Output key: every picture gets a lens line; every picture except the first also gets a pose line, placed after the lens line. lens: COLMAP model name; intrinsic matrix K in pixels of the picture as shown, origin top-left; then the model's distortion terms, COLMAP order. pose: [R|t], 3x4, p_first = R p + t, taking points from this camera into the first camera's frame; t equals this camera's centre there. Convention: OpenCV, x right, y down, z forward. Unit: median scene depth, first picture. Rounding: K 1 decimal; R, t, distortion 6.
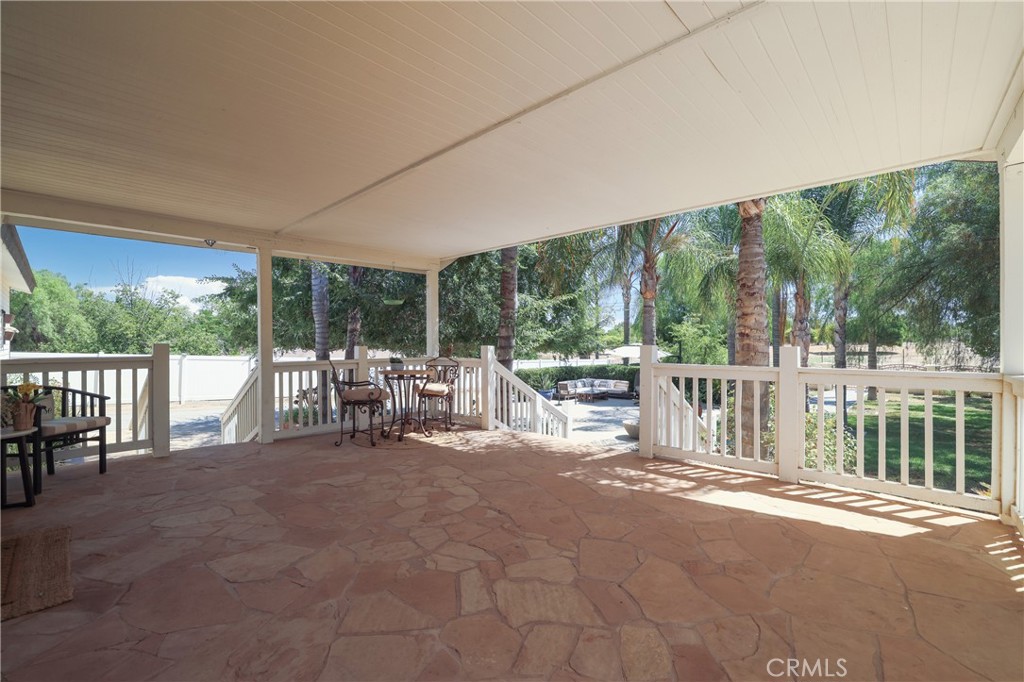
lens RADIAL K [[446.1, 0, 512.0], [0, 446.1, 341.0], [0, 0, 1]] dist [-0.046541, 0.010331]
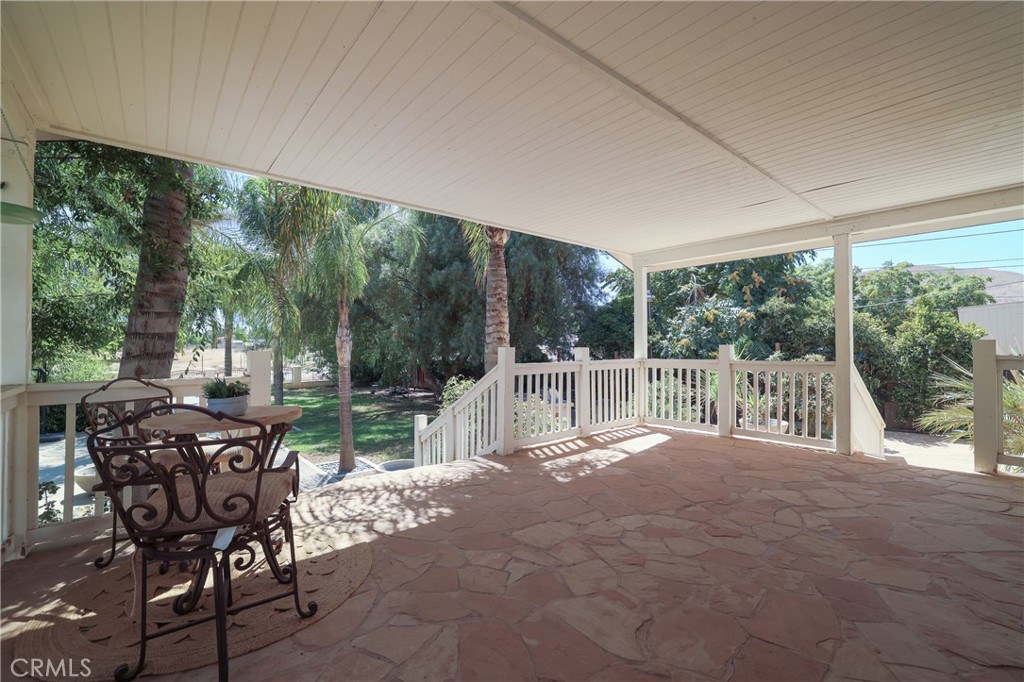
lens RADIAL K [[436.8, 0, 512.0], [0, 436.8, 341.0], [0, 0, 1]] dist [-0.038707, 0.010906]
pose [[0.111377, 0.013354, 0.993689, -0.971674], [-0.001897, 0.999911, -0.013225, 0.011103], [-0.993776, -0.000412, 0.111392, 1.160218]]
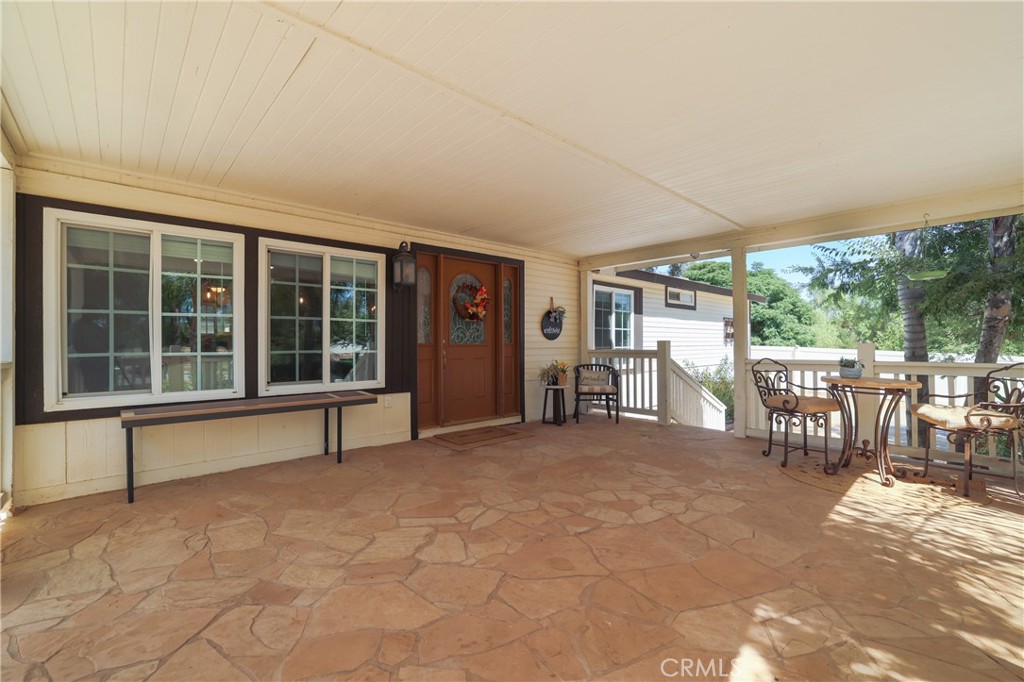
lens RADIAL K [[436.8, 0, 512.0], [0, 436.8, 341.0], [0, 0, 1]] dist [-0.038707, 0.010906]
pose [[-0.067674, -0.000833, -0.997707, 0.750743], [0.009711, 0.999952, -0.001493, 0.004160], [0.997660, -0.009790, -0.067663, 0.821169]]
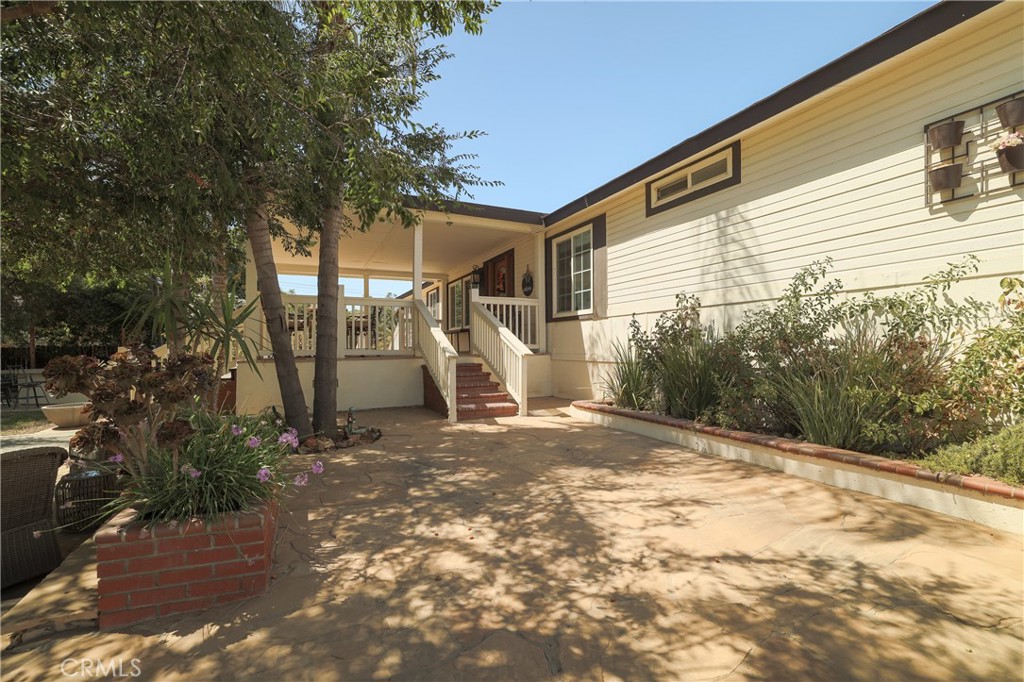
lens RADIAL K [[436.8, 0, 512.0], [0, 436.8, 341.0], [0, 0, 1]] dist [-0.038707, 0.010906]
pose [[-0.920816, 0.180843, 0.345535, -2.003572], [0.218990, 0.972886, 0.074407, 0.050029], [-0.322710, 0.144184, -0.935451, 3.597118]]
